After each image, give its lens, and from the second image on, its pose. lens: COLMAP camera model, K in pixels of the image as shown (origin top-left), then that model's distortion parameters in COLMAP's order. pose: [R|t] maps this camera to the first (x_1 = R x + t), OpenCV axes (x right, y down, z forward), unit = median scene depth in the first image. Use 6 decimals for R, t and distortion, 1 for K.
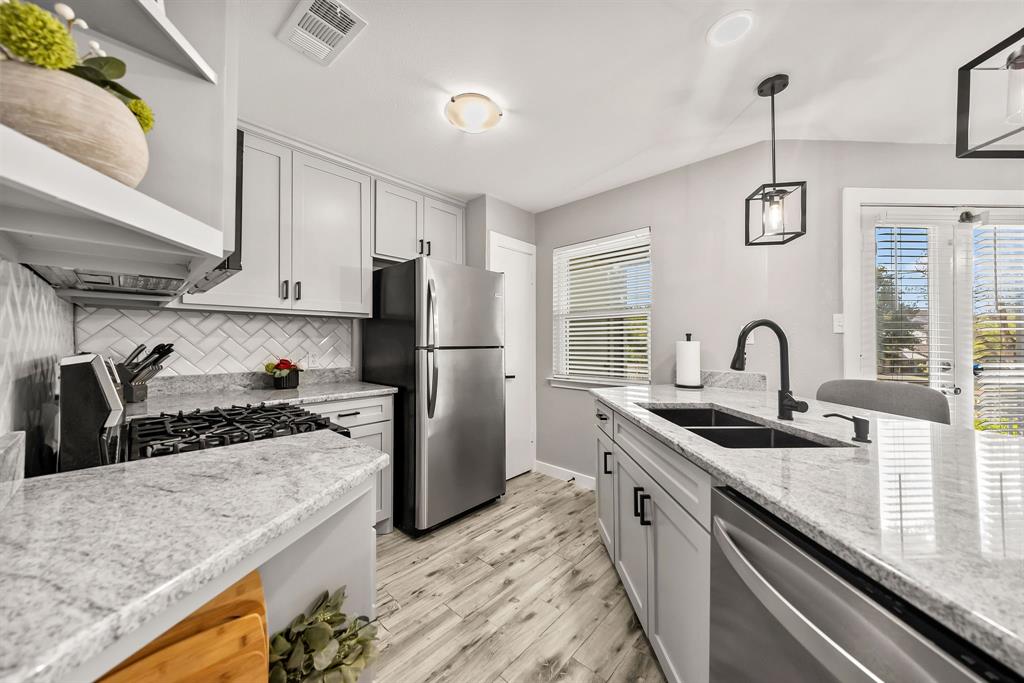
lens RADIAL K [[346.7, 0, 509.2], [0, 346.7, 335.9], [0, 0, 1]] dist [-0.001181, -0.000643]
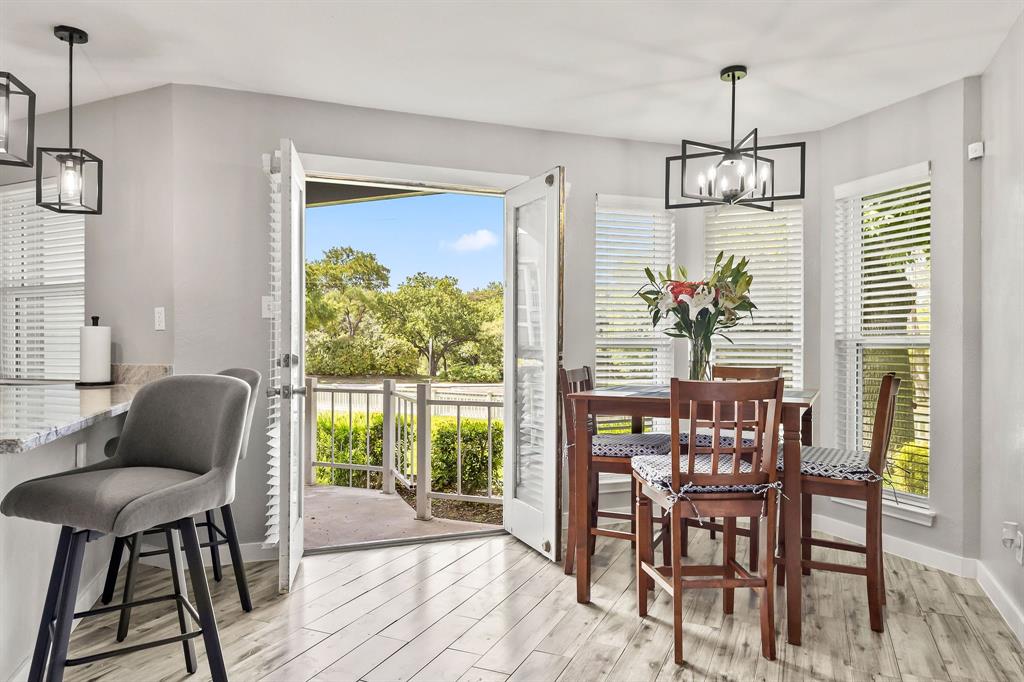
lens RADIAL K [[644.9, 0, 509.9], [0, 644.9, 344.8], [0, 0, 1]] dist [0.024365, -0.020855]
pose [[0.952626, 0.002319, 0.304134, 0.981880], [-0.007858, 0.999825, 0.016990, 0.024525], [-0.304041, -0.018575, 0.952478, -0.694523]]
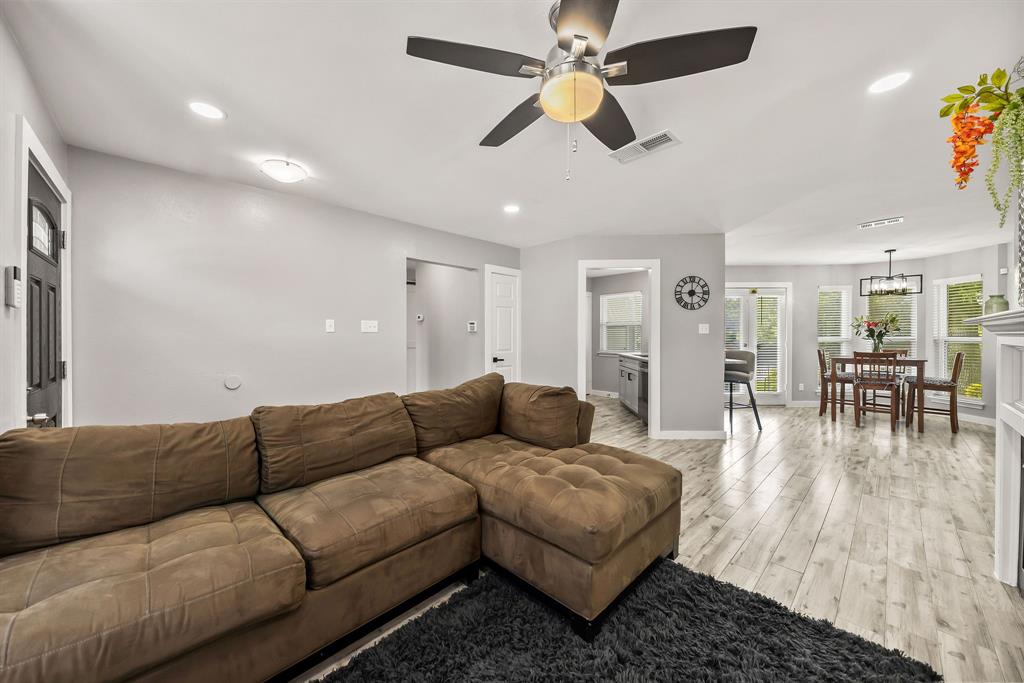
lens RADIAL K [[372.9, 0, 512.9], [0, 372.9, 336.8], [0, 0, 1]] dist [-0.007614, 0.002072]
pose [[0.998558, -0.000561, -0.053680, -0.448095], [0.001655, 0.999792, 0.020338, -0.041531], [0.053657, -0.020397, 0.998351, -2.038436]]
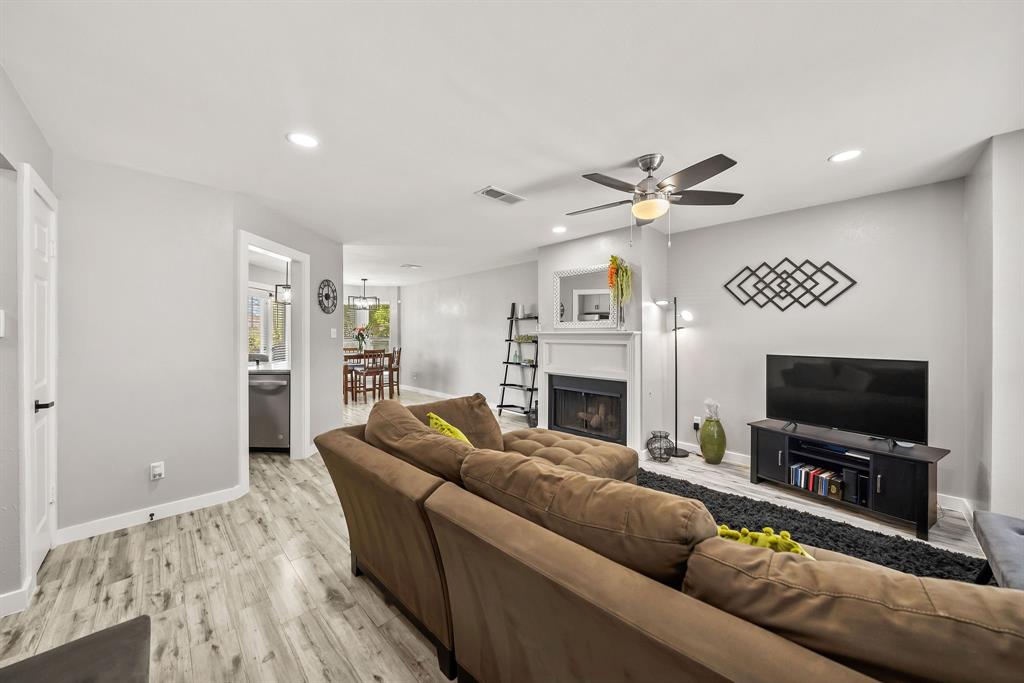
lens RADIAL K [[372.9, 0, 517.3], [0, 372.9, 333.7], [0, 0, 1]] dist [-0.007614, 0.002072]
pose [[0.045004, -0.004877, 0.998975, -1.512459], [-0.010912, 0.999926, 0.005373, -0.061798], [-0.998927, -0.011143, 0.044948, -1.069857]]
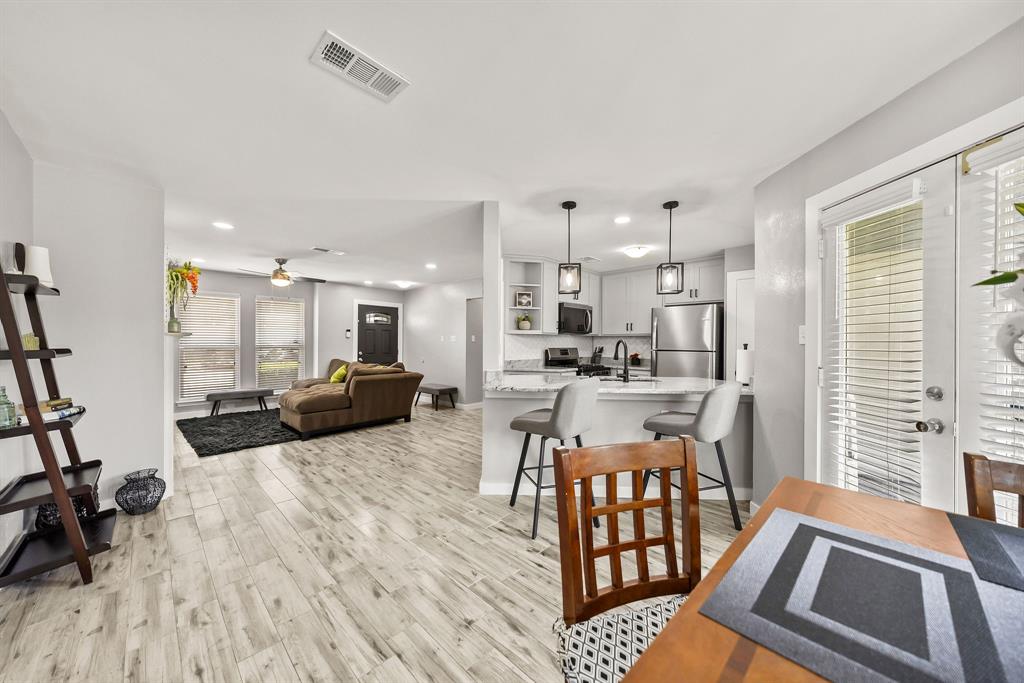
lens RADIAL K [[346.7, 0, 511.4], [0, 346.7, 343.9], [0, 0, 1]] dist [-0.001181, -0.000643]
pose [[-0.009898, 0.004368, -0.999941, 1.880870], [0.007510, 0.999963, 0.004294, -0.019473], [0.999923, -0.007467, -0.009931, 0.140493]]
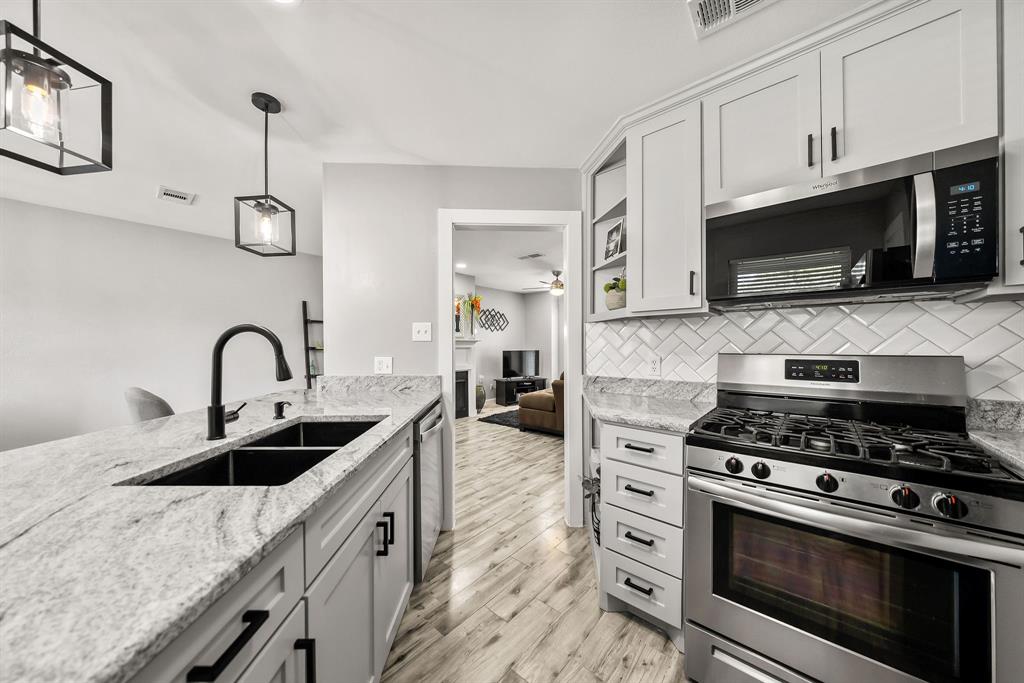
lens RADIAL K [[339.1, 0, 517.9], [0, 339.1, 345.1], [0, 0, 1]] dist [-0.001389, -0.000278]
pose [[-0.998343, 0.000628, -0.057548, 0.056425], [0.001526, 0.999878, -0.015561, 0.013781], [0.057531, -0.015624, -0.998221, 1.115785]]
